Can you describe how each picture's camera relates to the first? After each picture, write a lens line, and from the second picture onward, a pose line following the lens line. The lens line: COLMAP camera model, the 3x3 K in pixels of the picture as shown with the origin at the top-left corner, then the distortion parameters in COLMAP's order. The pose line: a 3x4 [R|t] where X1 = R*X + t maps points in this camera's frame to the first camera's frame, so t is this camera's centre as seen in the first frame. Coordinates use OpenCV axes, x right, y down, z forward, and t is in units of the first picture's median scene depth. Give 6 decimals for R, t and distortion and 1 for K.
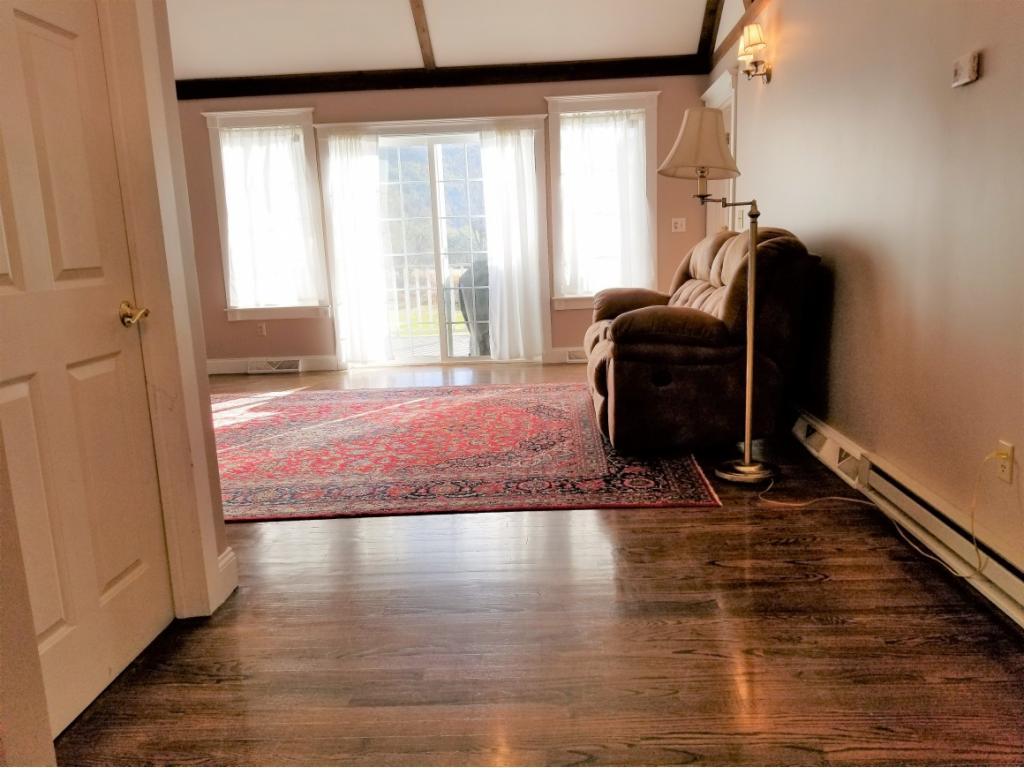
lens RADIAL K [[791.9, 0, 512.0], [0, 791.9, 384.0], [0, 0, 1]] dist [0.086267, -0.135691]
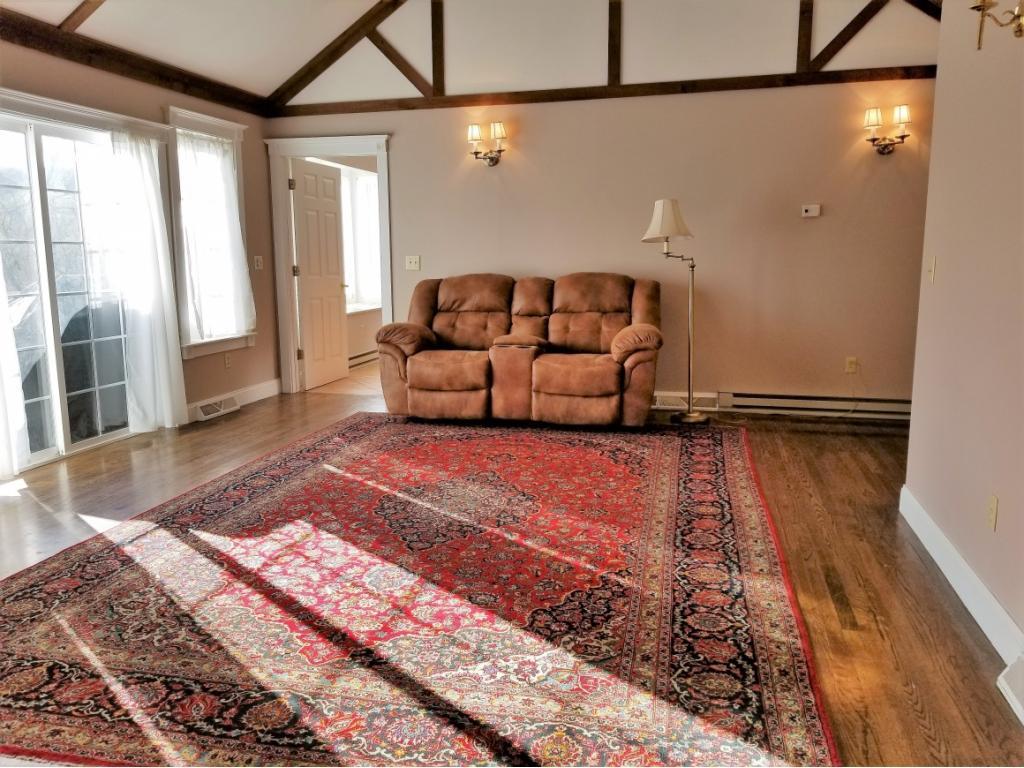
lens RADIAL K [[798.9, 0, 513.7], [0, 798.9, 381.8], [0, 0, 1]] dist [0.073439, -0.136980]
pose [[0.186949, -0.117333, 0.975337, -0.736634], [0.167713, 0.982078, 0.085998, -0.089089], [-0.967948, 0.147500, 0.203277, 0.523439]]
